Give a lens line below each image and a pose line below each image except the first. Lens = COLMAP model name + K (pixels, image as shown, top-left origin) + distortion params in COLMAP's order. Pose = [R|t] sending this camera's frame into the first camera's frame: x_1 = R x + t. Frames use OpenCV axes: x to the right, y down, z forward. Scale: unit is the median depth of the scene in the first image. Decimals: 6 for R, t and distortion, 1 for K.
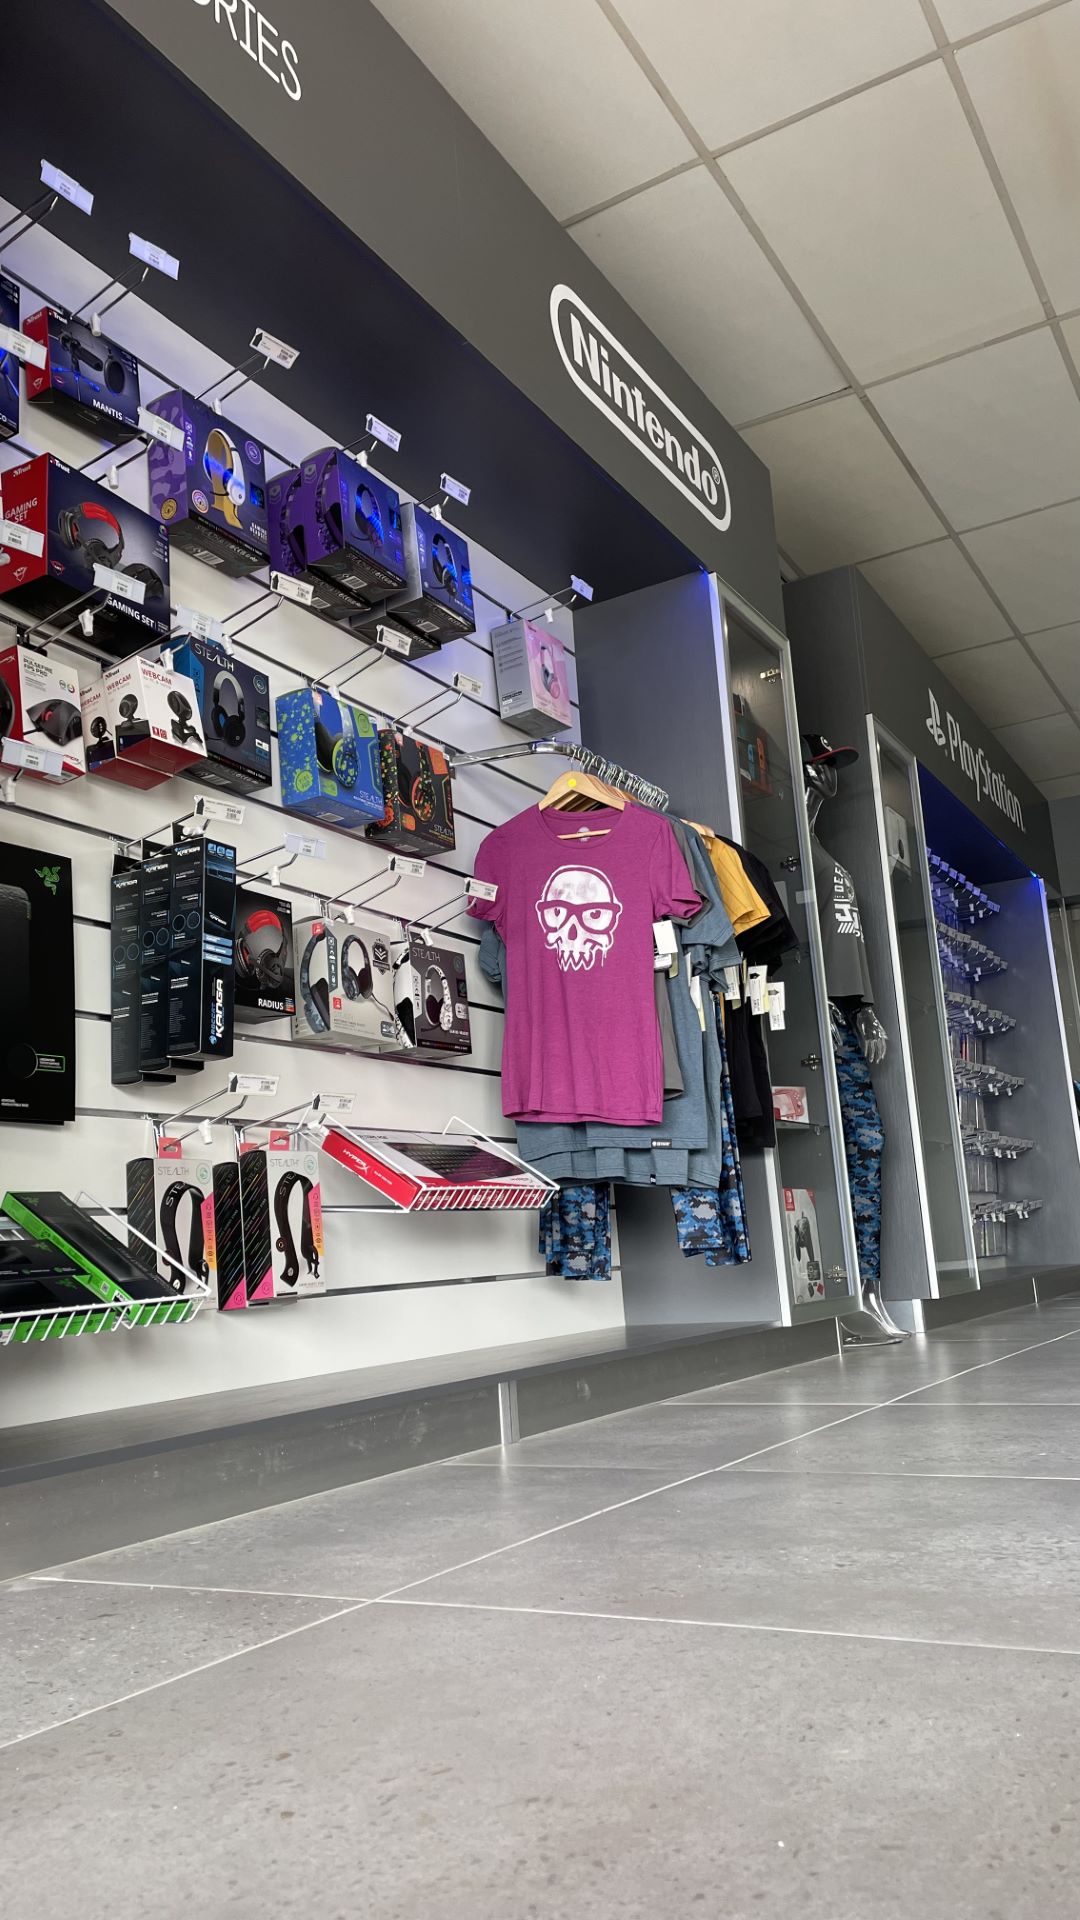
lens RADIAL K [[1457.3, 0, 538.3], [0, 1457.3, 951.5], [0, 0, 1]] dist [0.057948, -0.002410]
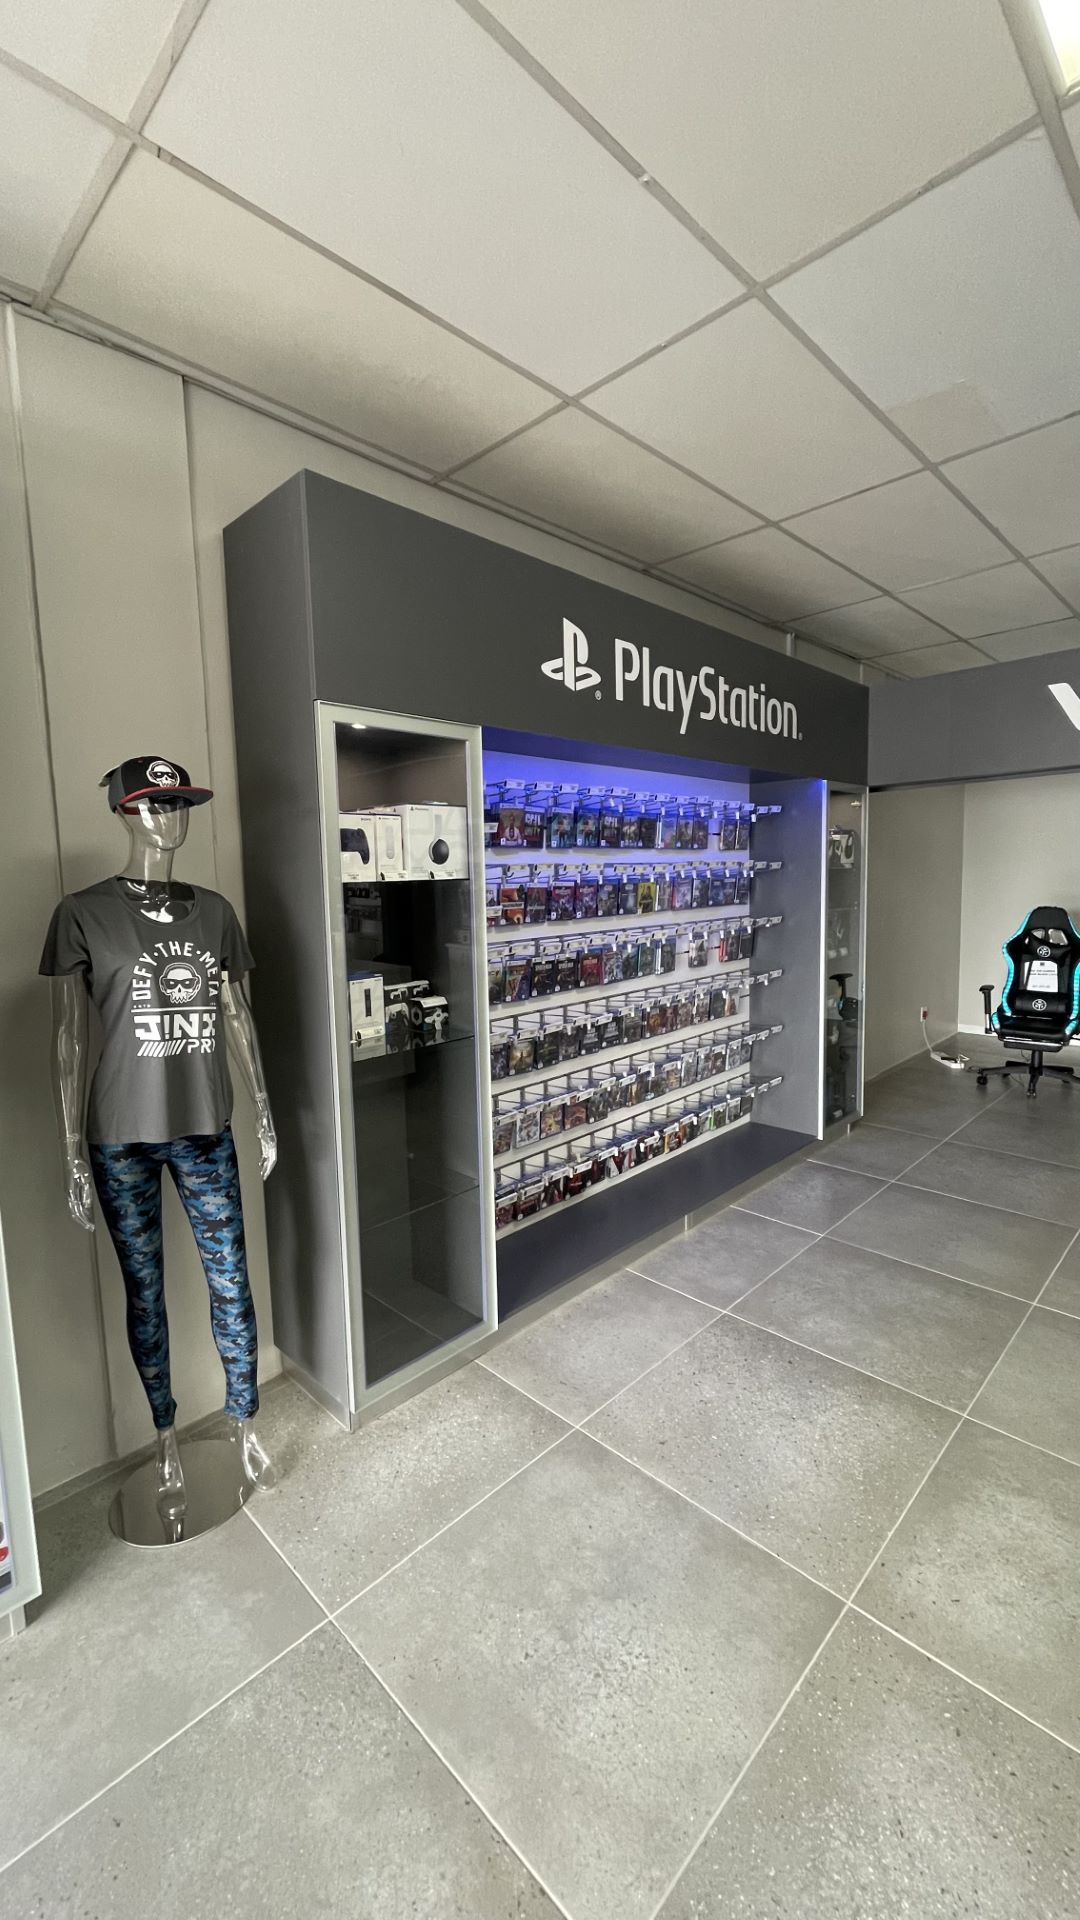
lens RADIAL K [[775.9, 0, 541.4], [0, 775.9, 957.6], [0, 0, 1]] dist [-0.001224, -0.000272]
pose [[0.967139, 0.068186, -0.244936, 0.493812], [0.015229, 0.946102, 0.323512, -0.183217], [0.253793, -0.316611, 0.913973, 0.706985]]
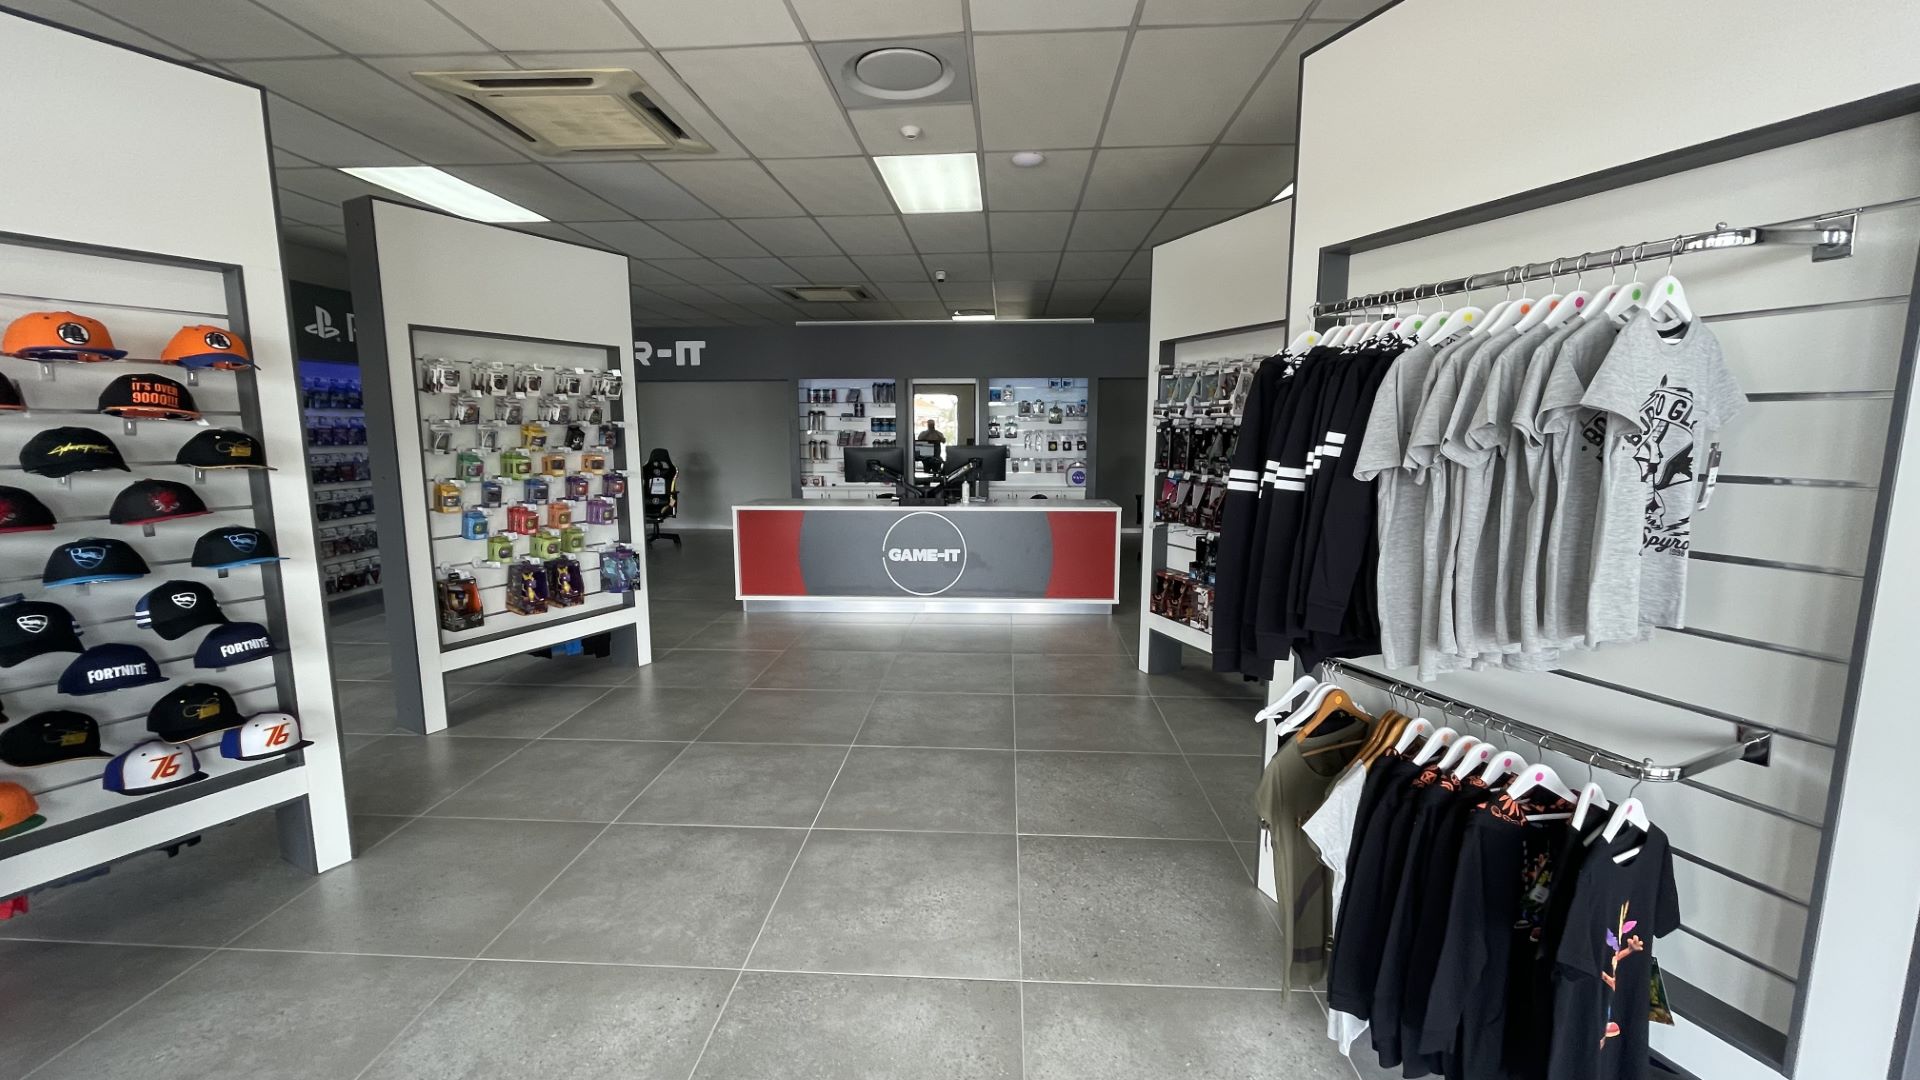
lens RADIAL K [[775.9, 0, 959.0], [0, 775.9, 537.4], [0, 0, 1]] dist [-0.001224, -0.000272]
pose [[0.892876, 0.004251, 0.450283, 0.728600], [-0.152783, 0.943500, 0.294050, -0.415911], [-0.423592, -0.331346, 0.843078, -0.352754]]
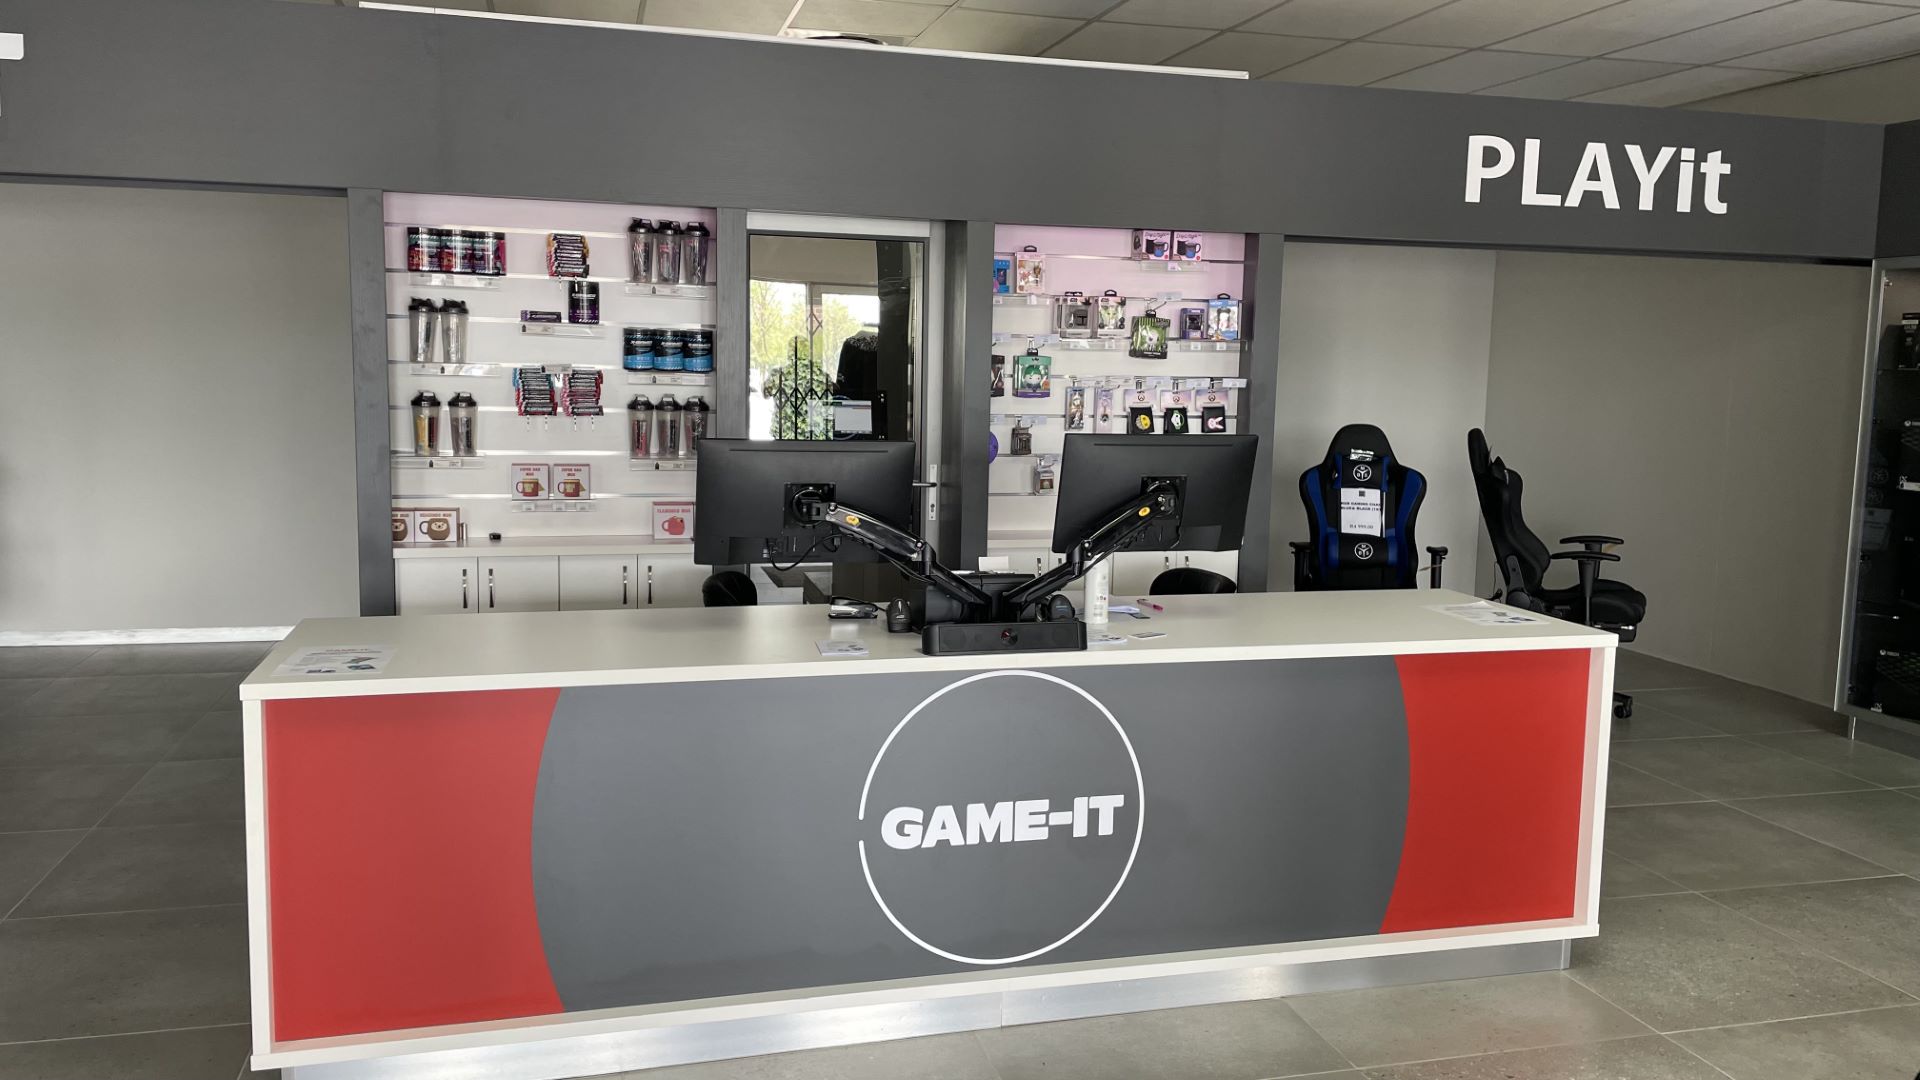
lens RADIAL K [[1457.3, 0, 960.0], [0, 1457.3, 540.0], [0, 0, 1]] dist [0.057948, -0.002410]
pose [[0.704750, -0.004965, 0.709438, 0.761383], [-0.217076, 0.950507, 0.222294, -0.255538], [-0.675430, -0.310663, 0.668792, 0.434465]]
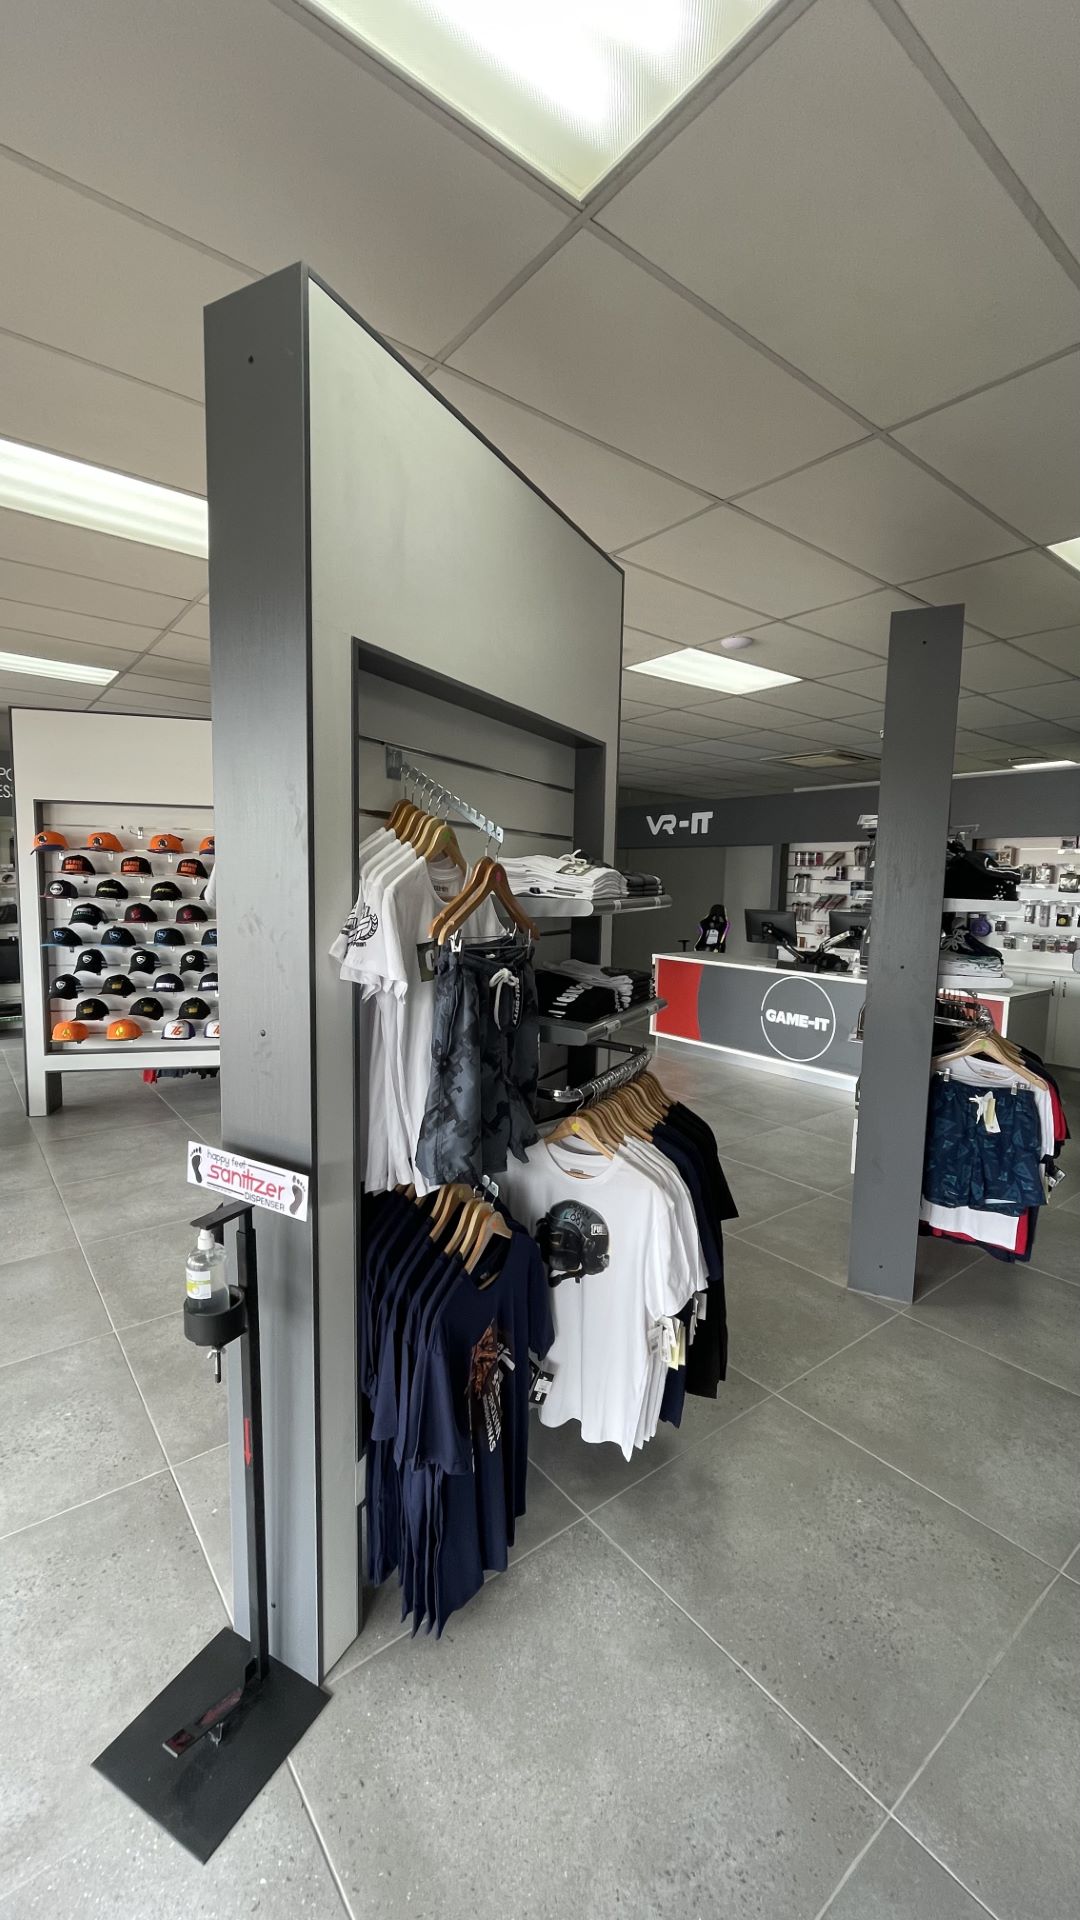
lens RADIAL K [[775.9, 0, 541.4], [0, 775.9, 957.6], [0, 0, 1]] dist [-0.001224, -0.000272]
pose [[0.924564, 0.124592, -0.360080, 1.392078], [-0.003289, 0.947602, 0.319438, -0.517082], [0.381012, -0.294157, 0.876528, -0.524392]]
